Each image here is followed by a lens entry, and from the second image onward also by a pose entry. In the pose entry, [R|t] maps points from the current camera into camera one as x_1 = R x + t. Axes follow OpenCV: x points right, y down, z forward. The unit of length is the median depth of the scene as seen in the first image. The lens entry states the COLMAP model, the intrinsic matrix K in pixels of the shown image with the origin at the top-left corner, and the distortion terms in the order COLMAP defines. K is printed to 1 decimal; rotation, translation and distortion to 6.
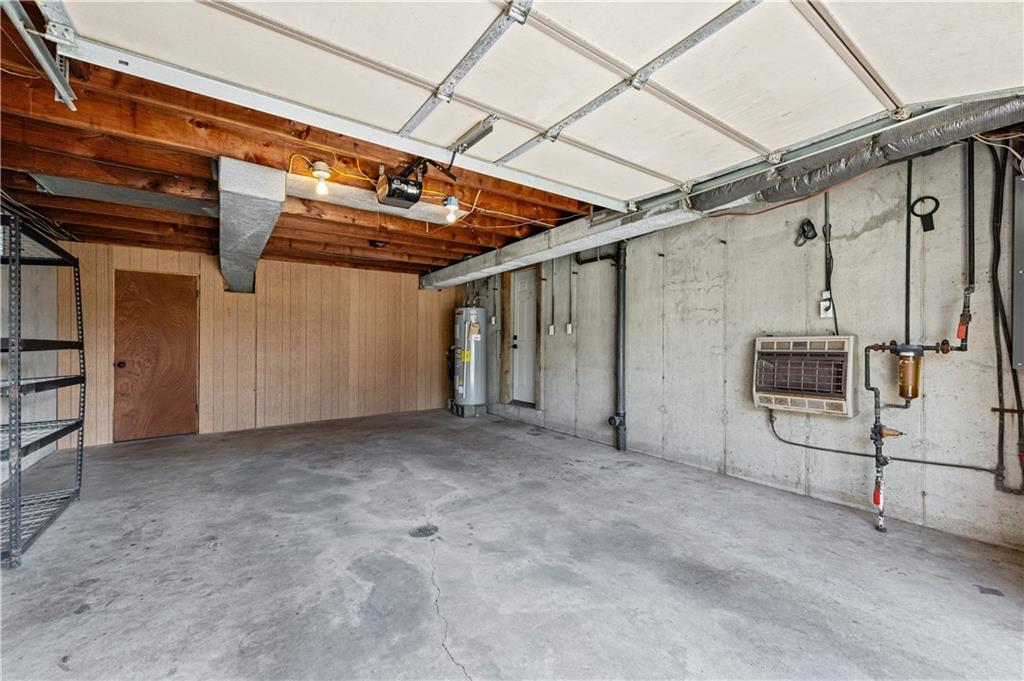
lens RADIAL K [[401.5, 0, 513.7], [0, 401.5, 339.6], [0, 0, 1]] dist [0.011455, -0.003183]
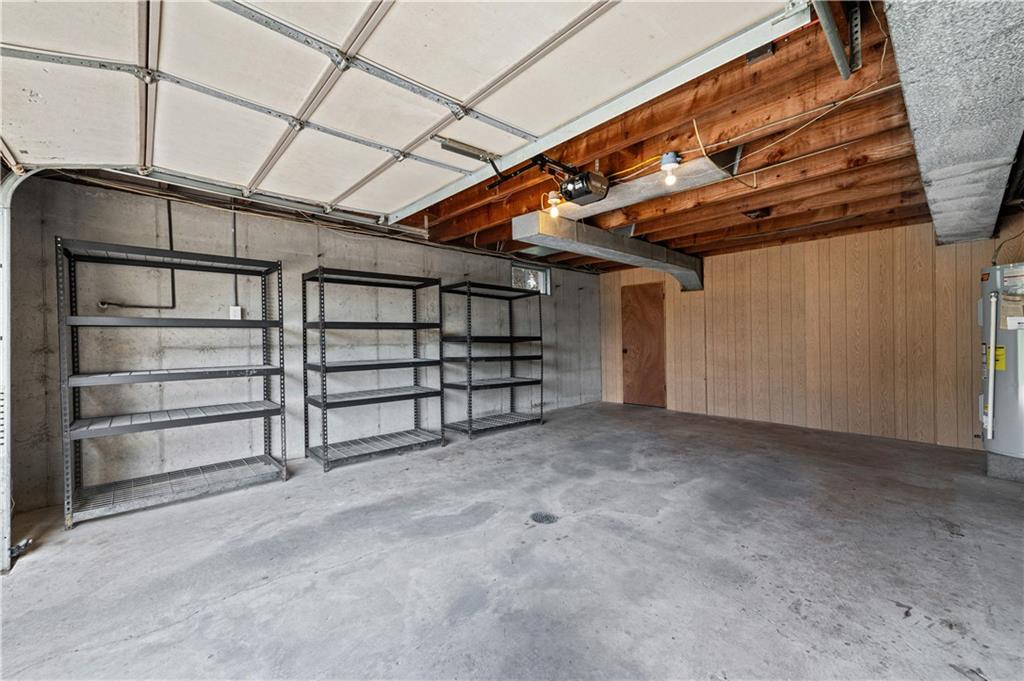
lens RADIAL K [[401.5, 0, 513.7], [0, 401.5, 339.6], [0, 0, 1]] dist [0.011455, -0.003183]
pose [[0.124938, 0.007534, -0.992136, 0.646948], [0.016383, 0.999819, 0.009655, 0.000651], [0.992029, -0.017460, 0.124792, 0.644918]]
